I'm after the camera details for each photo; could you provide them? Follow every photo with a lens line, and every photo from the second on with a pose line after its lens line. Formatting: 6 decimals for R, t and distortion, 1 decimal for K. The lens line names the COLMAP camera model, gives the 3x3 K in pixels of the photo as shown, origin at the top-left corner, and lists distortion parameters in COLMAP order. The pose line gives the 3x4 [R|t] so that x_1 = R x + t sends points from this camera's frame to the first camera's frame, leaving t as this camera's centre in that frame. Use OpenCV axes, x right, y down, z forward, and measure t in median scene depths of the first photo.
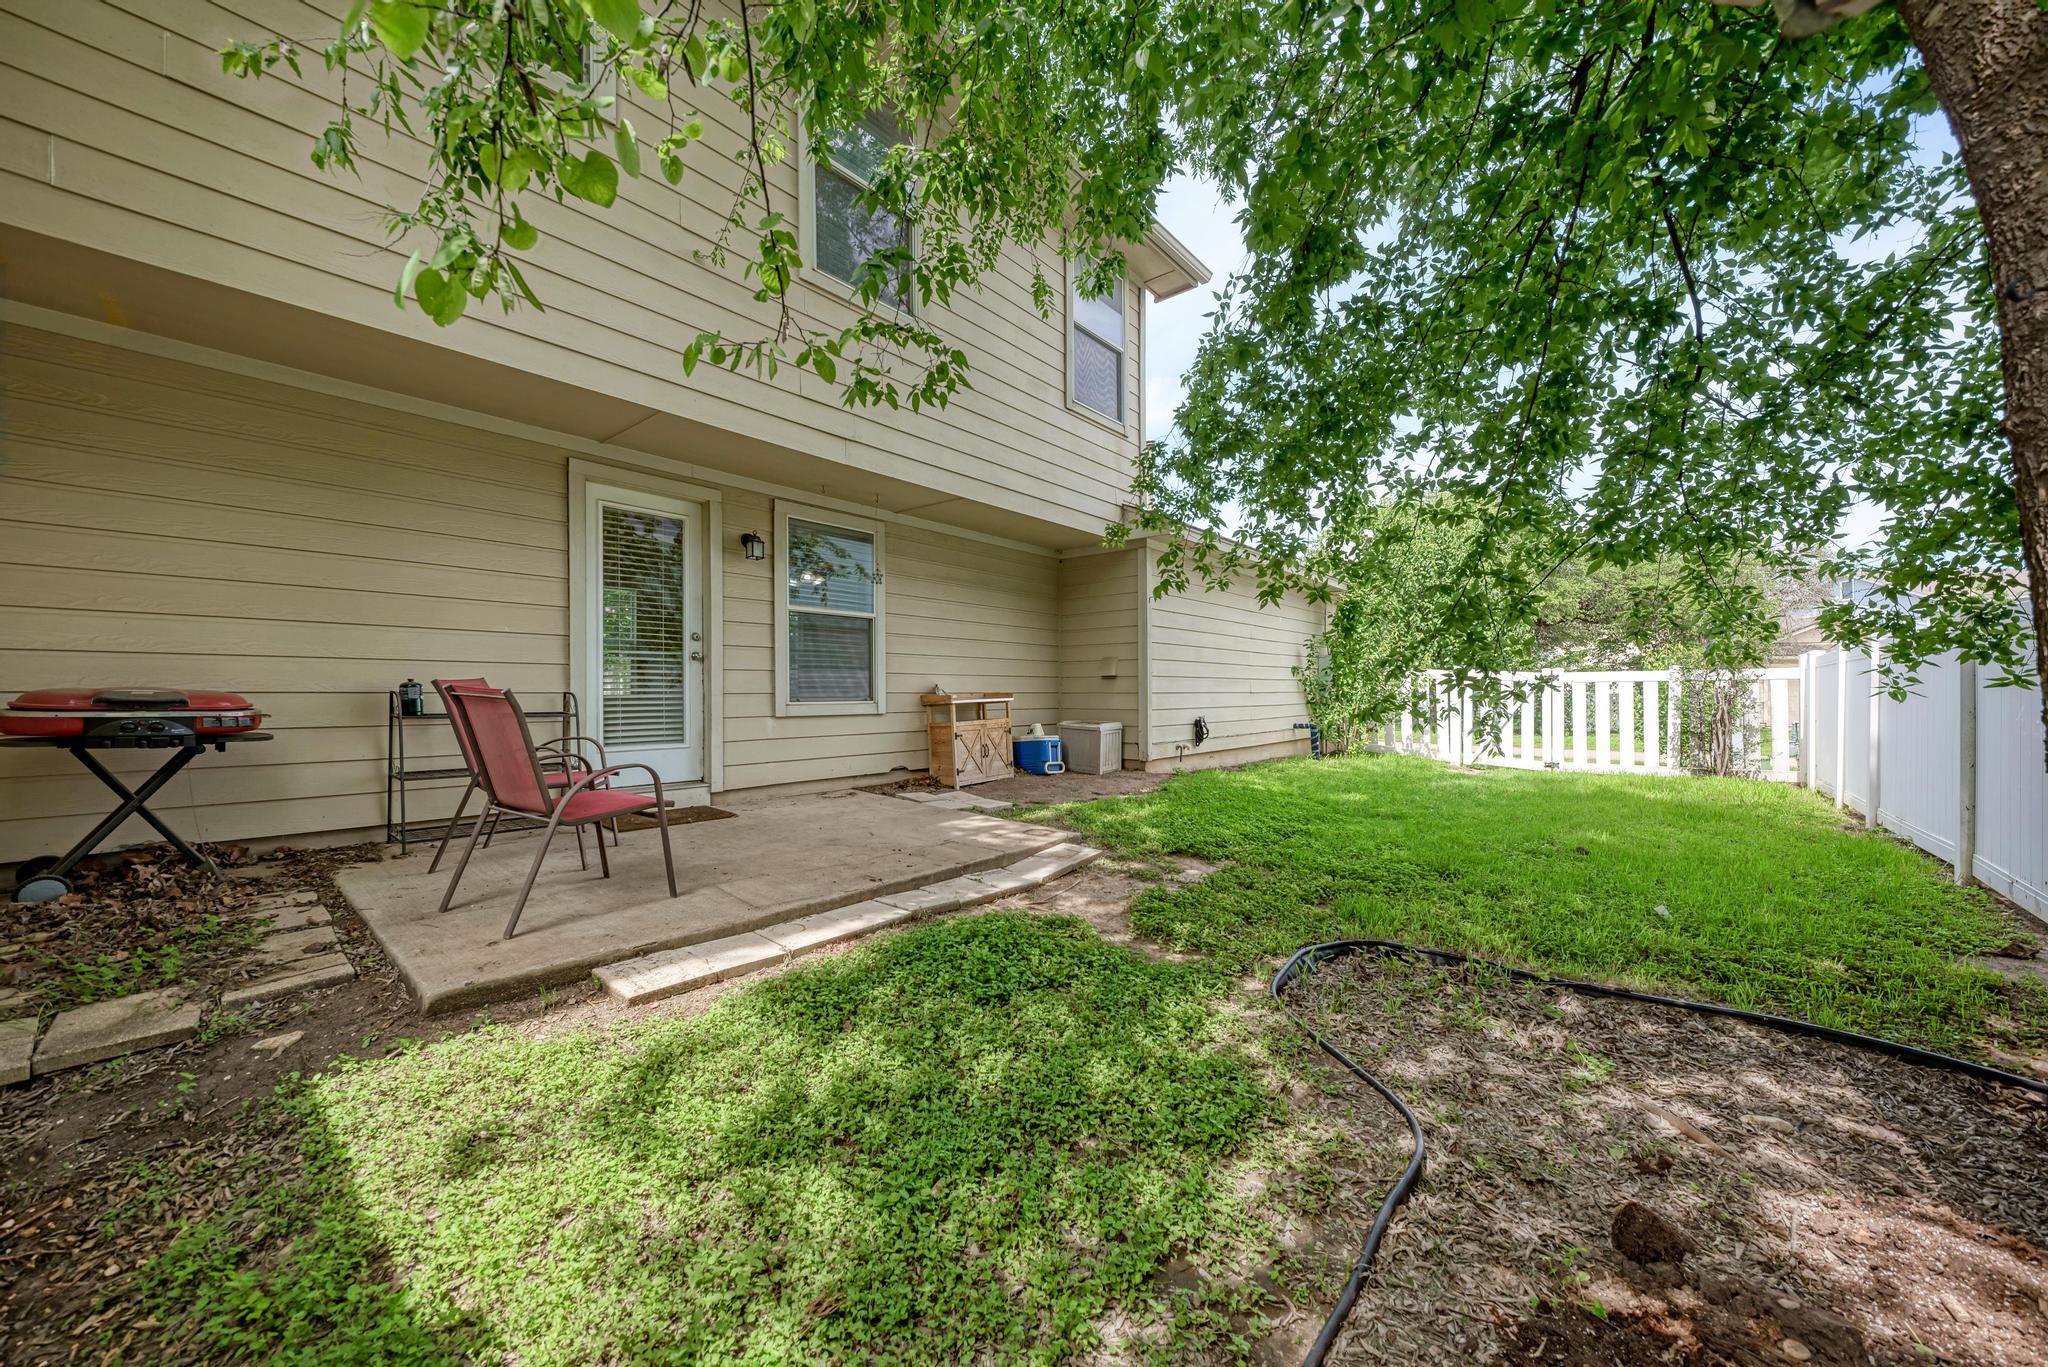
lens RADIAL K [[753.2, 0, 1024.0], [0, 753.2, 683.5], [0, 0, 1]] dist [0.007315, -0.000075]
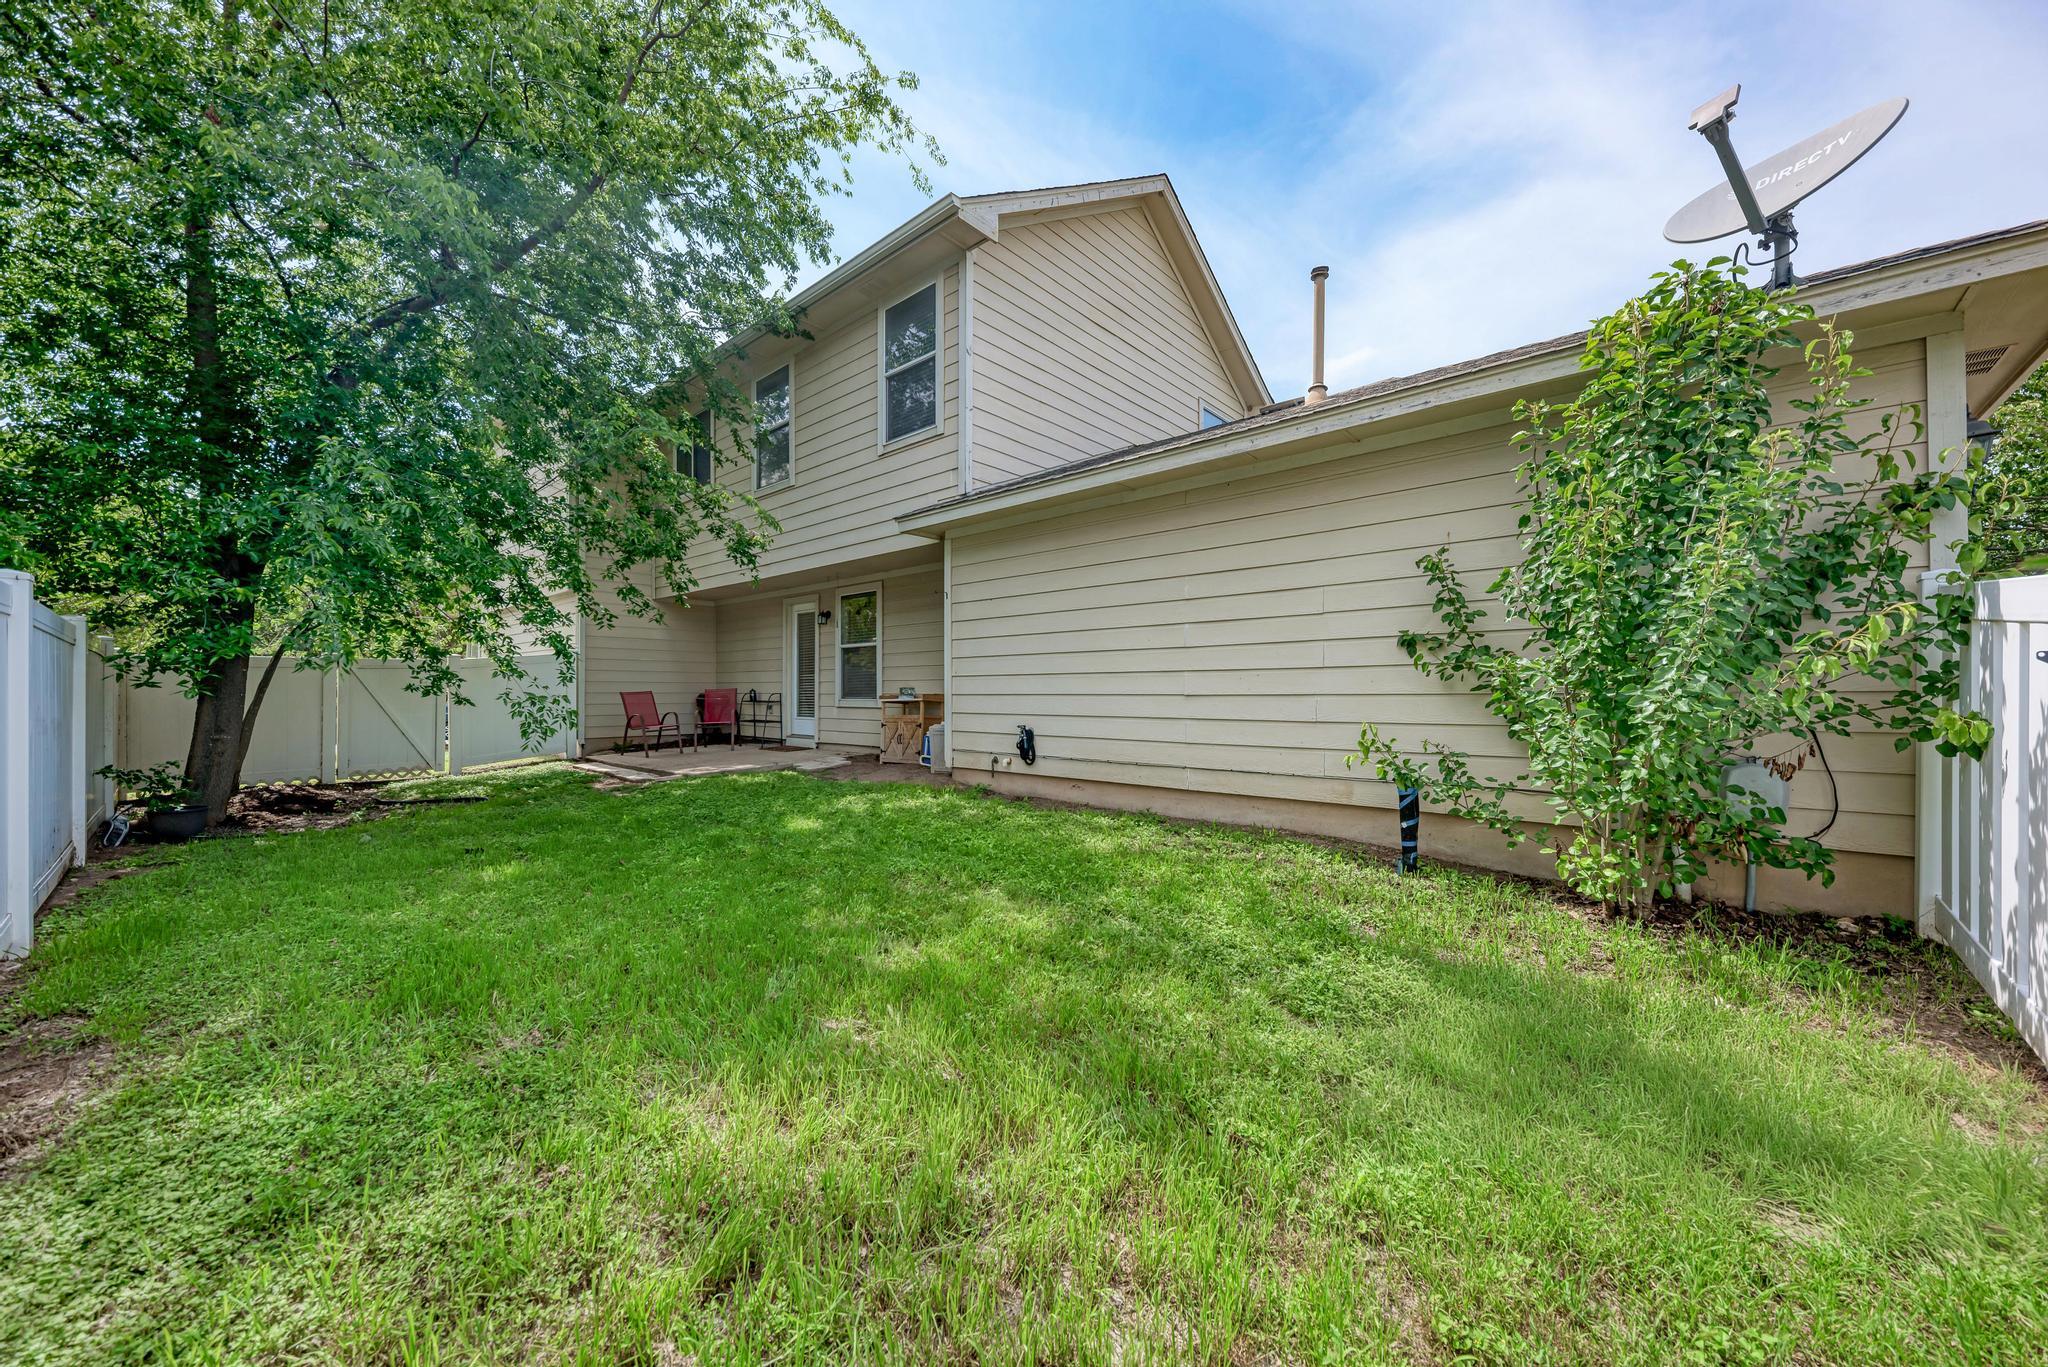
lens RADIAL K [[753.2, 0, 1024.0], [0, 753.2, 683.5], [0, 0, 1]] dist [0.007315, -0.000075]
pose [[-0.030882, -0.012609, -0.999444, 1.331317], [0.005064, 0.999906, -0.012772, 0.011360], [0.999510, -0.005456, -0.030815, 1.347423]]
